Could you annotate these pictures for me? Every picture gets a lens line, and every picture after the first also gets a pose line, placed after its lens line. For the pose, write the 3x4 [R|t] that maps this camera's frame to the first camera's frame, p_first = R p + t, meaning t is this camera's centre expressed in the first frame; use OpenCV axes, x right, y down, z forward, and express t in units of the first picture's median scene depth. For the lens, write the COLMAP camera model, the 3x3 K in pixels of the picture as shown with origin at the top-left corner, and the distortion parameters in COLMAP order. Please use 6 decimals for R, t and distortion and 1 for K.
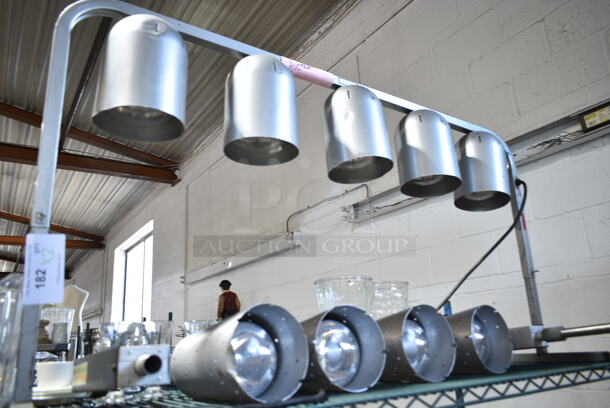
lens RADIAL K [[467.7, 0, 305.0], [0, 467.7, 204.0], [0, 0, 1]] dist [-0.015188, -0.001841]
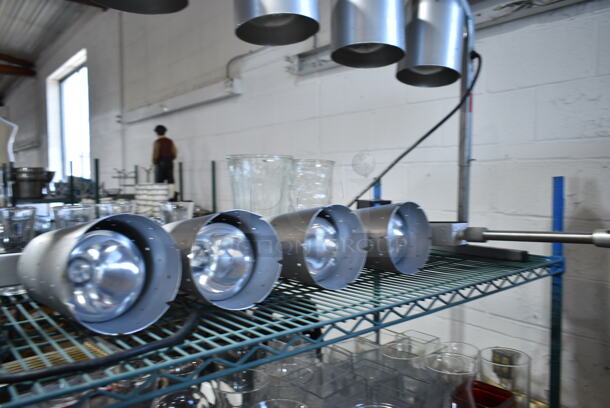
lens RADIAL K [[467.7, 0, 305.0], [0, 467.7, 204.0], [0, 0, 1]] dist [-0.015188, -0.001841]
pose [[0.993216, 0.046523, 0.106573, 0.078688], [-0.078962, 0.942615, 0.324411, -0.045787], [-0.085365, -0.330625, 0.939894, 0.144729]]
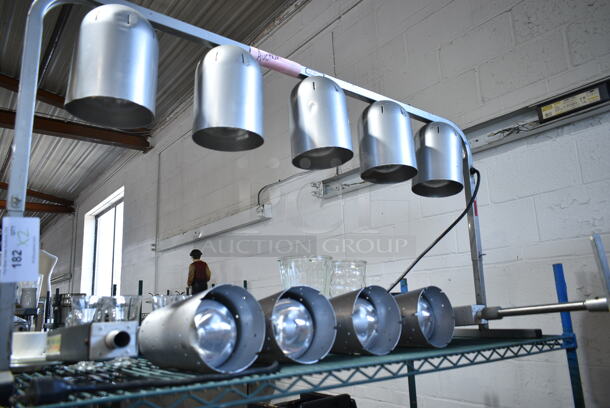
lens RADIAL K [[467.9, 0, 305.0], [0, 467.9, 204.0], [0, 0, 1]] dist [-0.015542, -0.004928]
pose [[0.998005, 0.029547, 0.055798, 0.018457], [-0.033167, 0.997327, 0.065102, -0.030613], [-0.053725, -0.066823, 0.996317, -0.053248]]
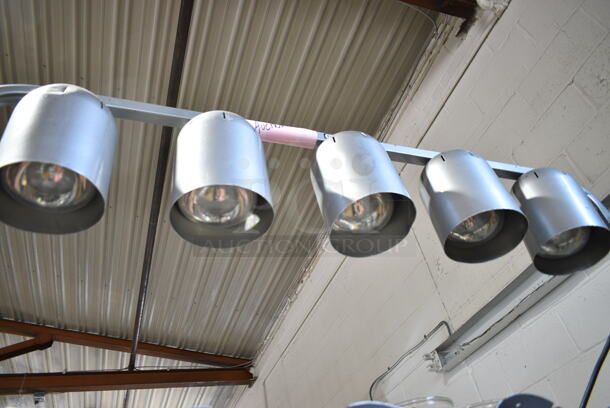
lens RADIAL K [[467.7, 0, 305.0], [0, 467.7, 204.0], [0, 0, 1]] dist [-0.015188, -0.001841]
pose [[0.961831, -0.247091, -0.117589, 0.092553], [0.181087, 0.896903, -0.403451, 0.143352], [0.205155, 0.366758, 0.907414, 0.256782]]
